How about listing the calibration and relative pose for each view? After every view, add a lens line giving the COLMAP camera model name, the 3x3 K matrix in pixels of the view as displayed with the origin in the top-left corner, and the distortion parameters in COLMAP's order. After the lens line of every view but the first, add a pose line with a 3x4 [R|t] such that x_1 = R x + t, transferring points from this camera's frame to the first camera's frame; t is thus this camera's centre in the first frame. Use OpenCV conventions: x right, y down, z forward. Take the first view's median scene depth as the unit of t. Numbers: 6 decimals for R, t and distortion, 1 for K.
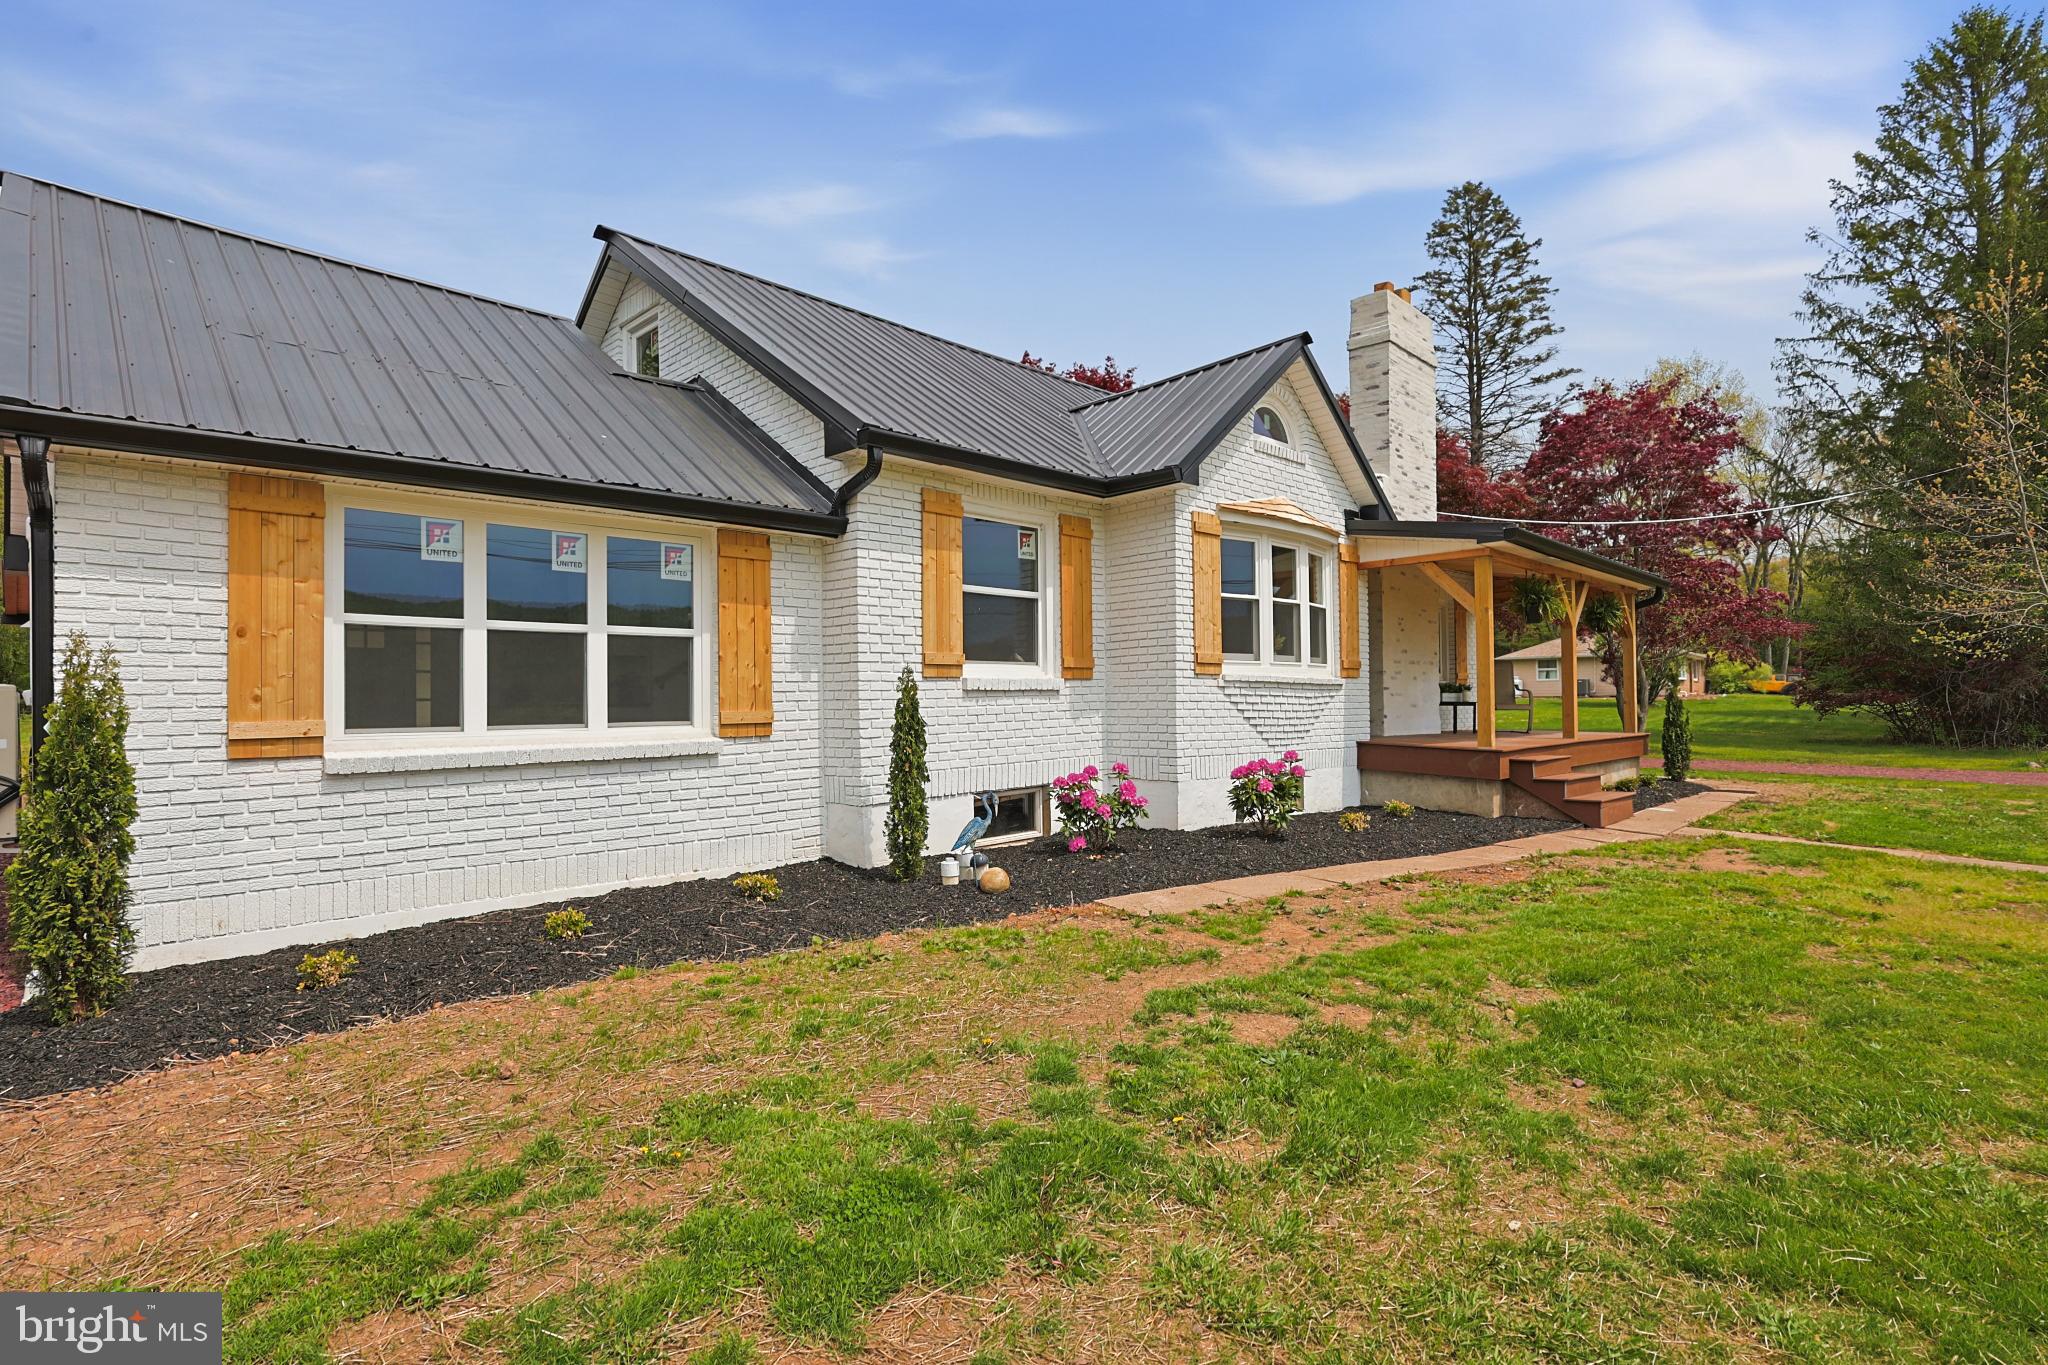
lens RADIAL K [[1005.8, 0, 1024.7], [0, 1005.8, 676.3], [0, 0, 1]] dist [-0.010502, 0.002445]
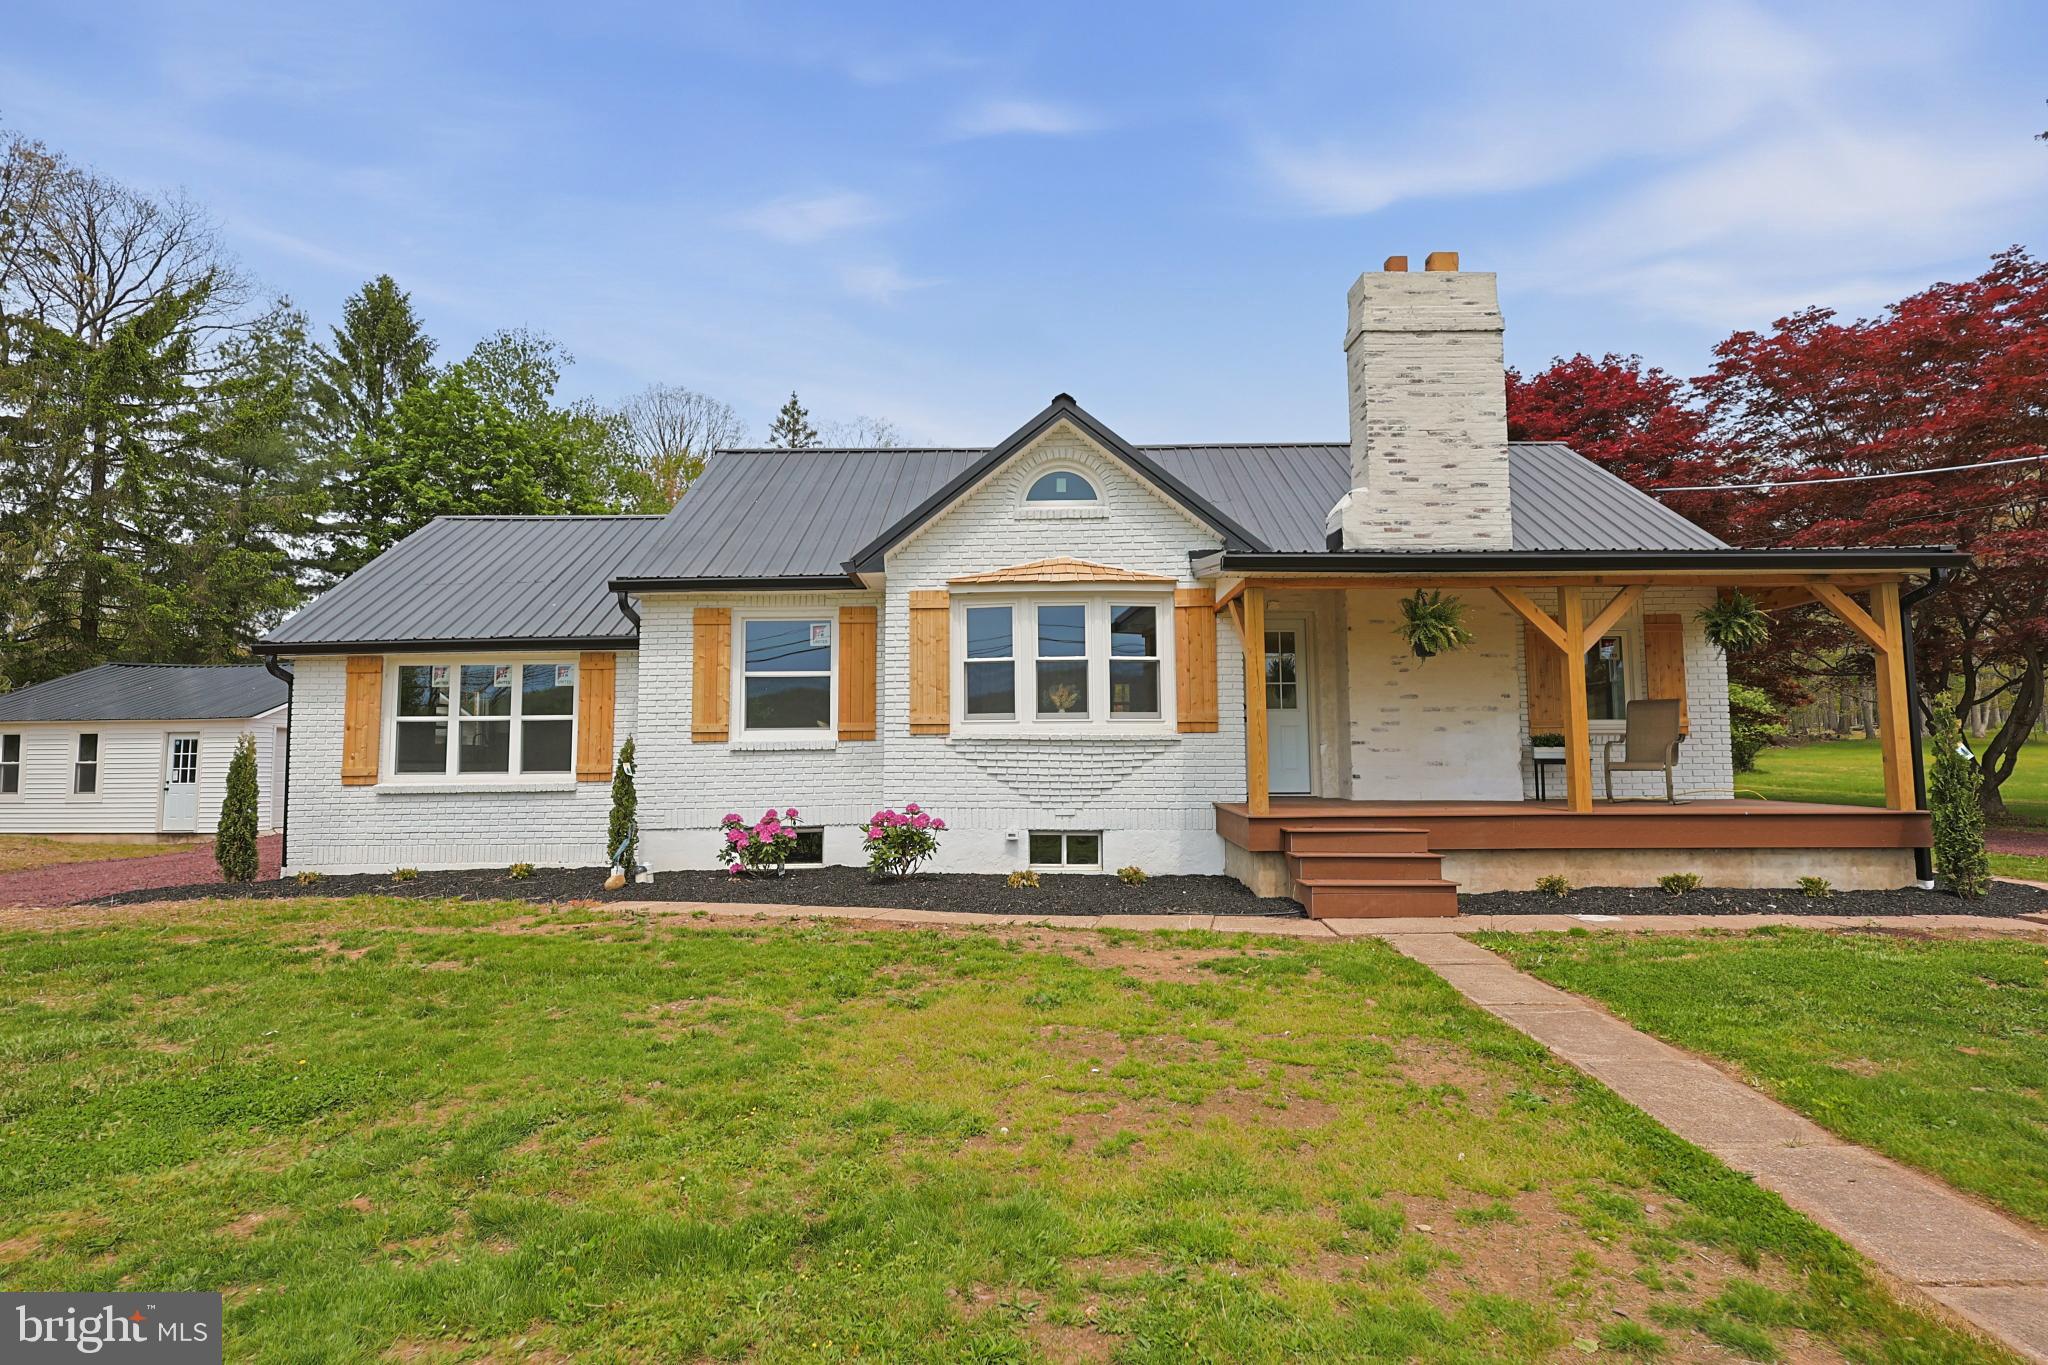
lens RADIAL K [[1005.8, 0, 1008.2], [0, 1005.8, 670.6], [0, 0, 1]] dist [-0.010502, 0.002445]
pose [[0.693752, -0.066241, -0.717162, 1.144954], [0.017637, 0.997025, -0.075029, 0.014377], [0.719998, 0.039403, 0.692856, 0.314683]]
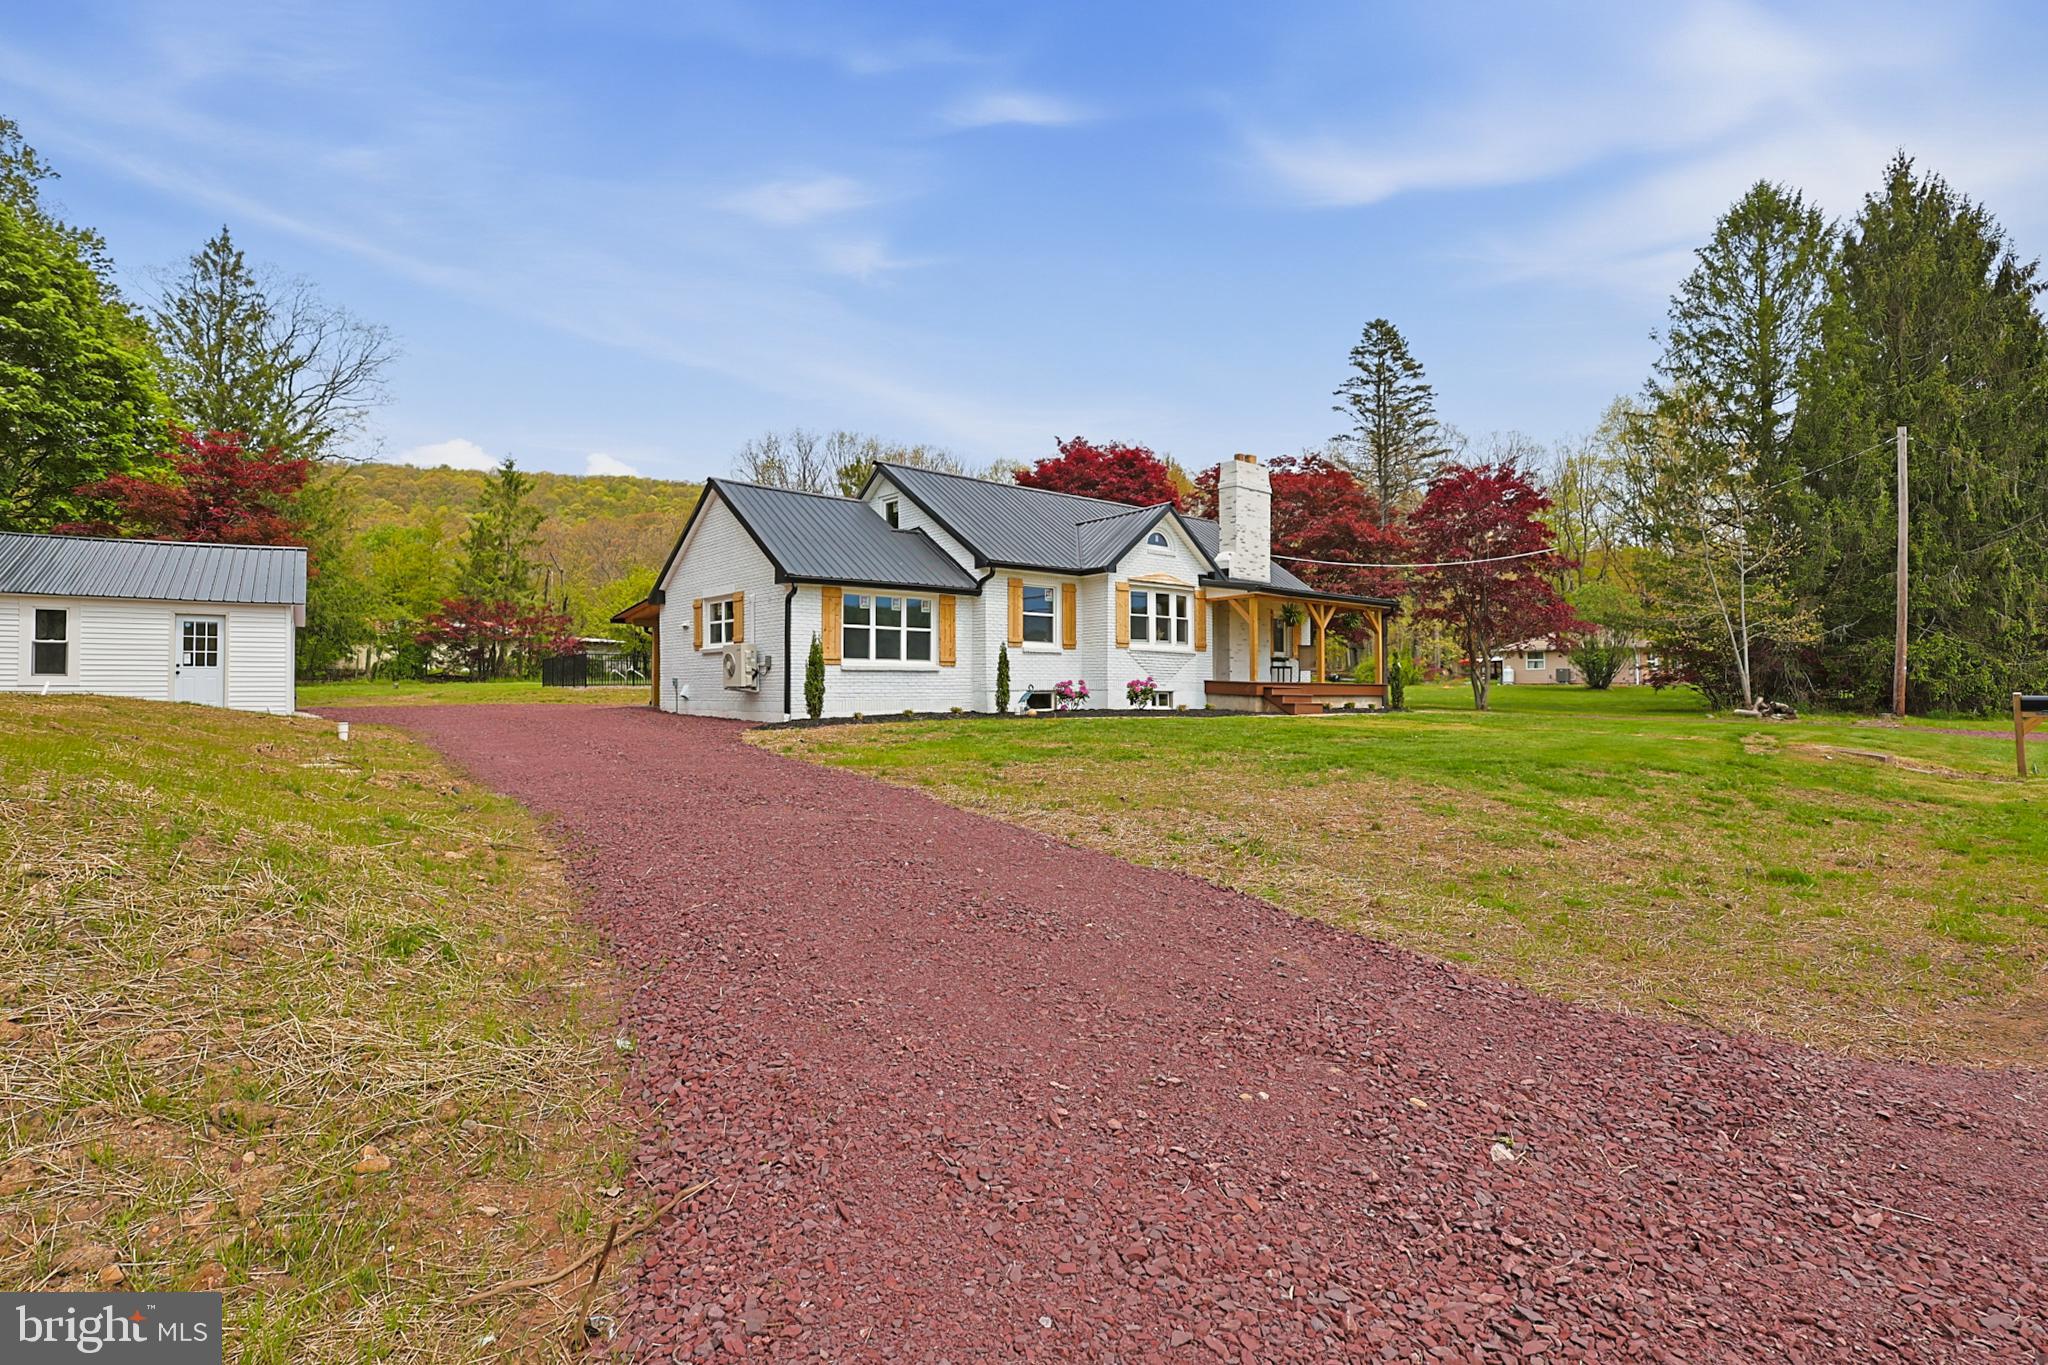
lens RADIAL K [[1005.8, 0, 995.4], [0, 1005.8, 671.1], [0, 0, 1]] dist [-0.010502, 0.002445]
pose [[0.995158, 0.009956, -0.097786, 0.124585], [-0.009546, 0.999944, 0.004657, 0.051576], [0.097827, -0.003701, 0.995197, -1.618525]]
